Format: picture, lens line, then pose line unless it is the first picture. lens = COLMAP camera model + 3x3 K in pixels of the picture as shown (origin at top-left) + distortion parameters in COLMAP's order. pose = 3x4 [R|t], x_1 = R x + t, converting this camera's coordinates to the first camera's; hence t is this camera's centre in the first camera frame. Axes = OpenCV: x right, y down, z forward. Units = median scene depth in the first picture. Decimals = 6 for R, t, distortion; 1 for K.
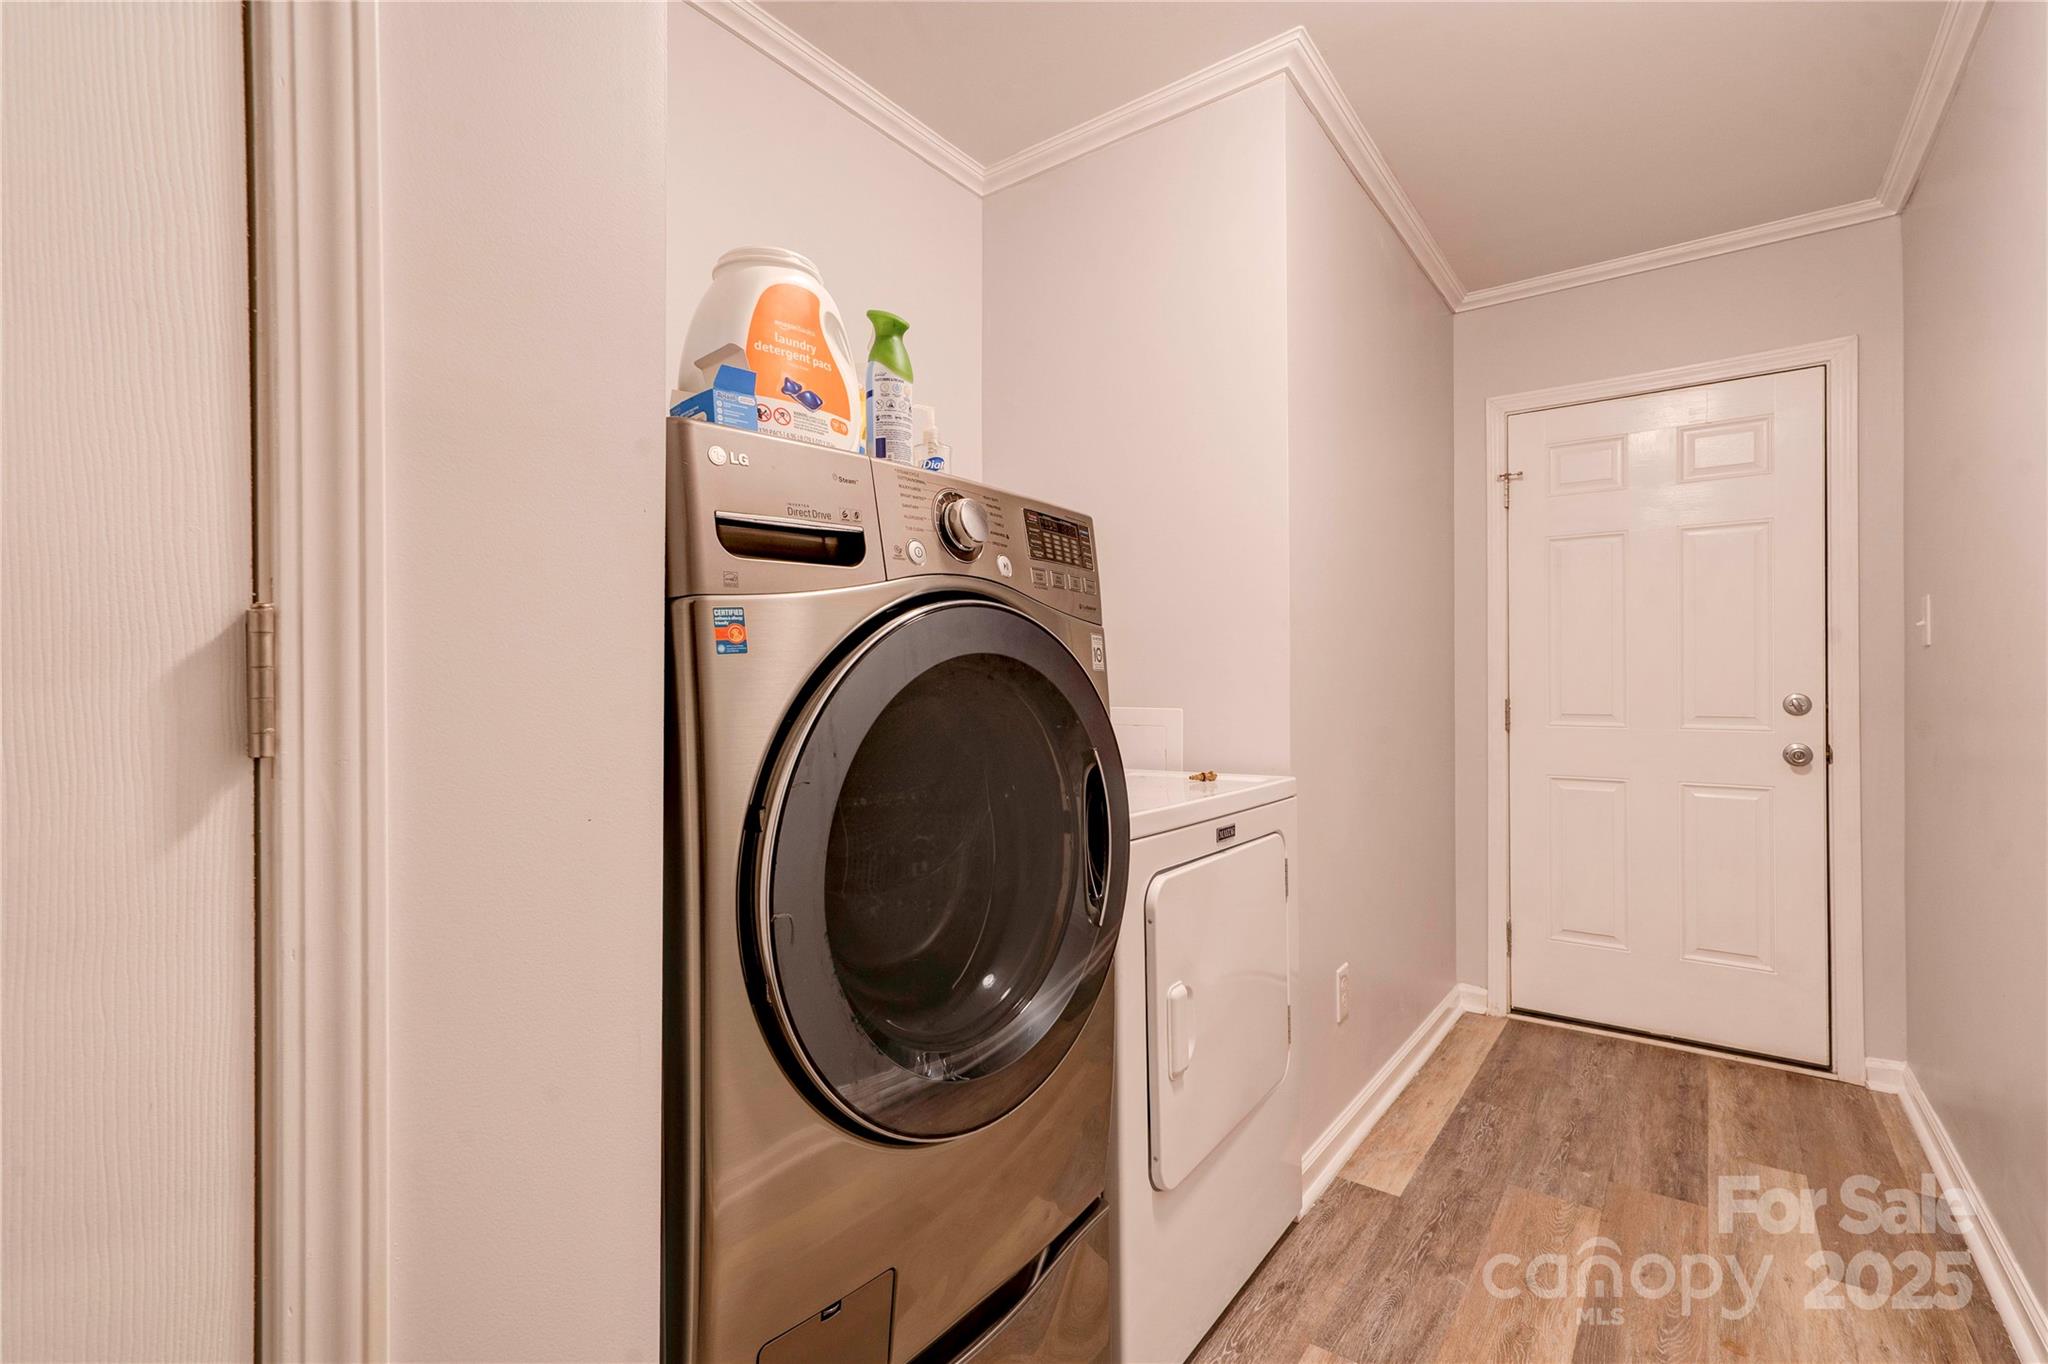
lens RADIAL K [[945.1, 0, 1015.7], [0, 945.1, 680.4], [0, 0, 1]] dist [0.000475, 0.008682]
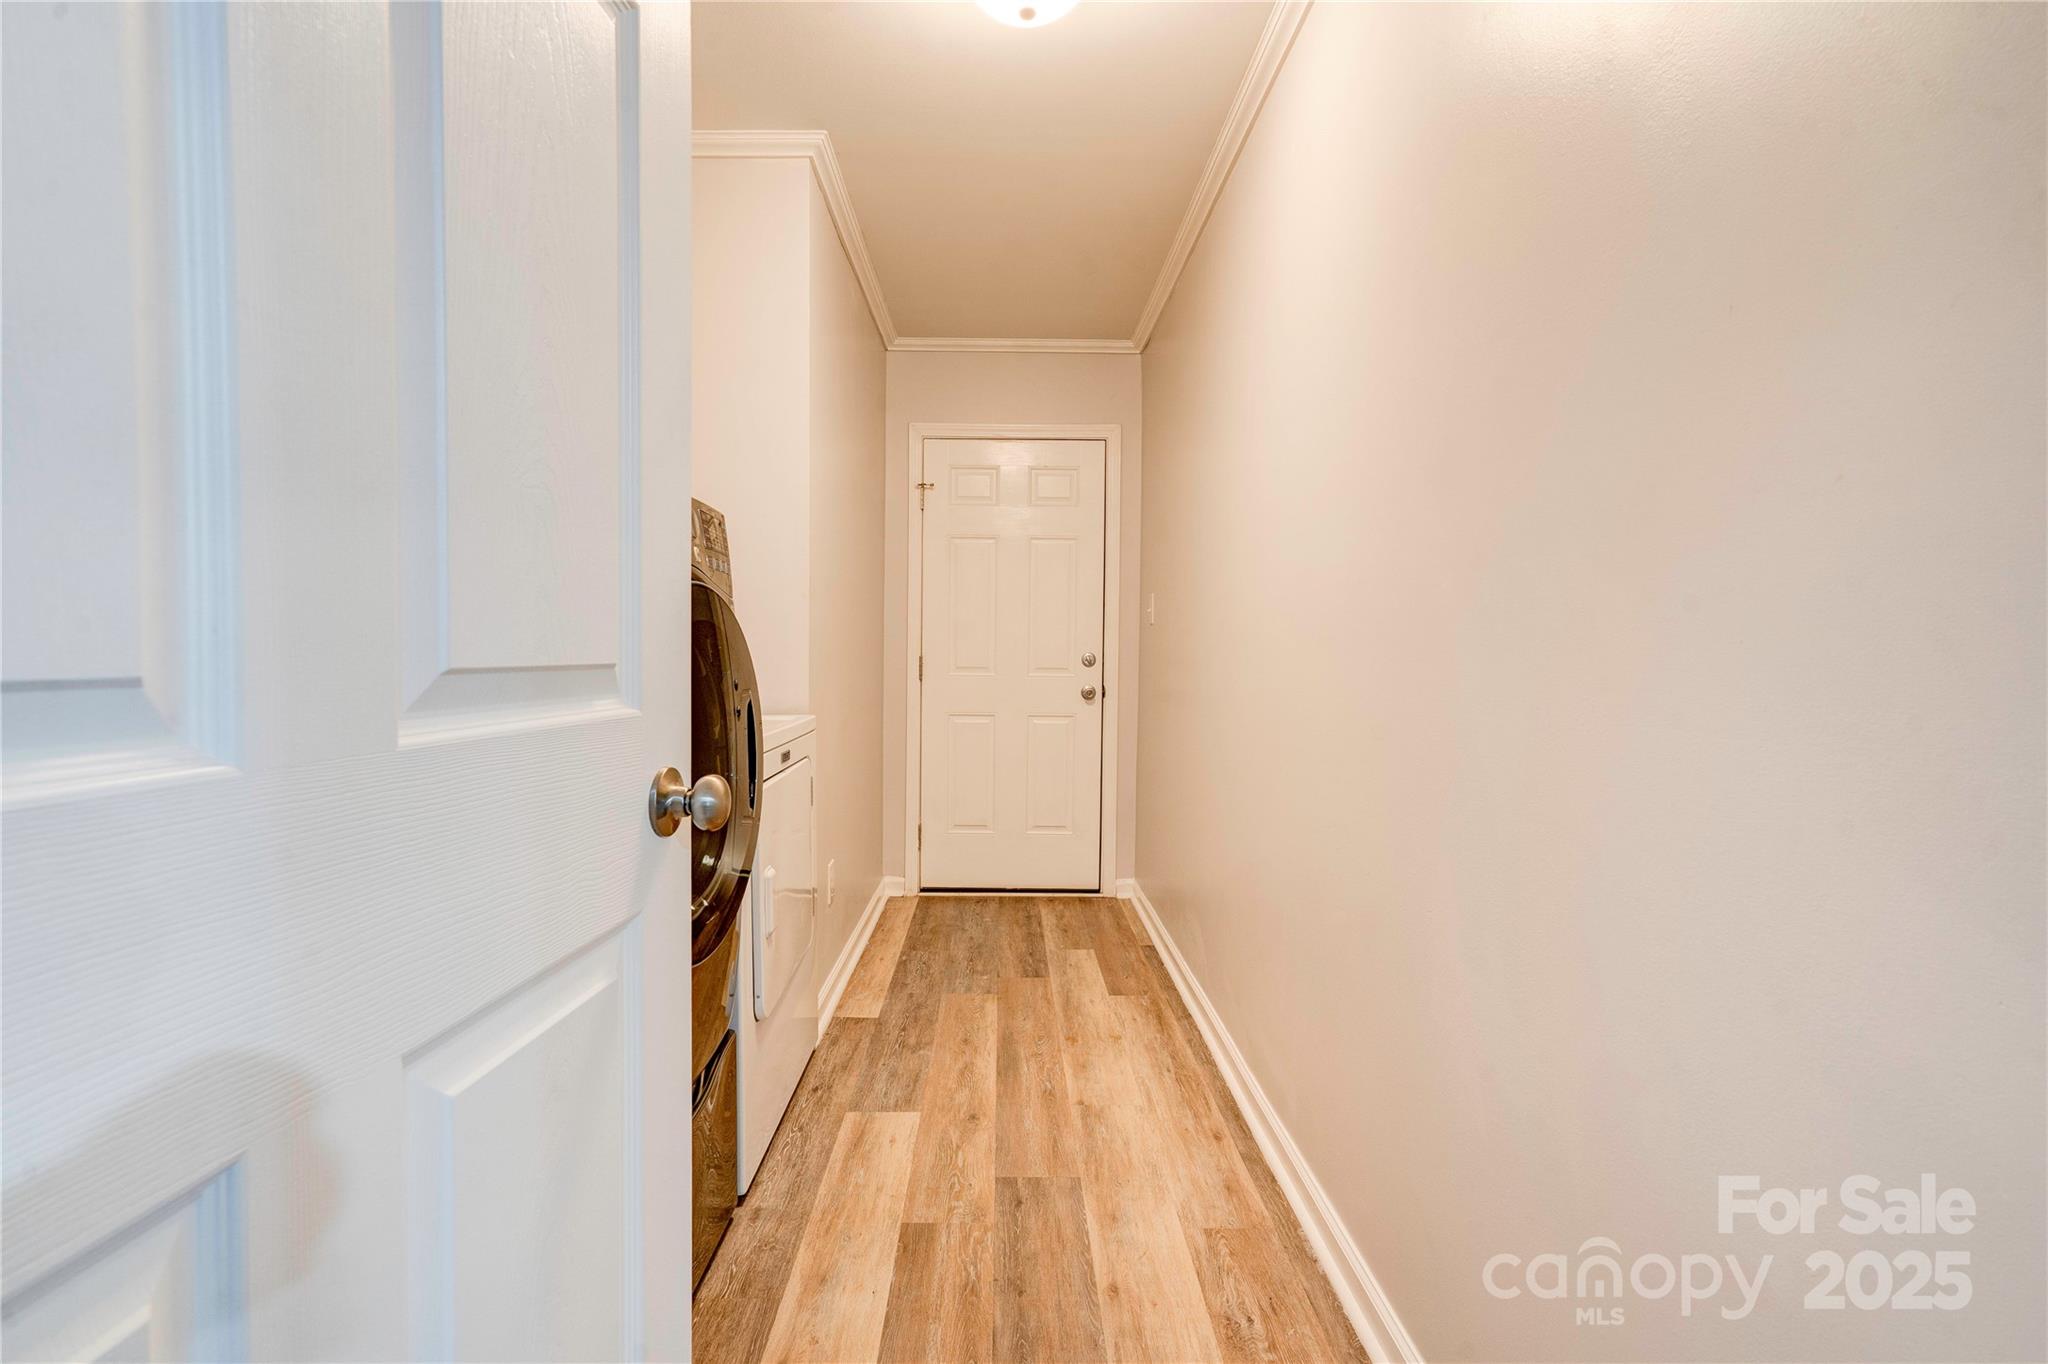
lens RADIAL K [[945.1, 0, 1025.8], [0, 945.1, 681.6], [0, 0, 1]] dist [0.000475, 0.008682]
pose [[0.789533, -0.013777, 0.613554, -0.213510], [-0.014151, 0.999074, 0.040643, -0.000257], [-0.613545, -0.040771, 0.788606, -0.158278]]
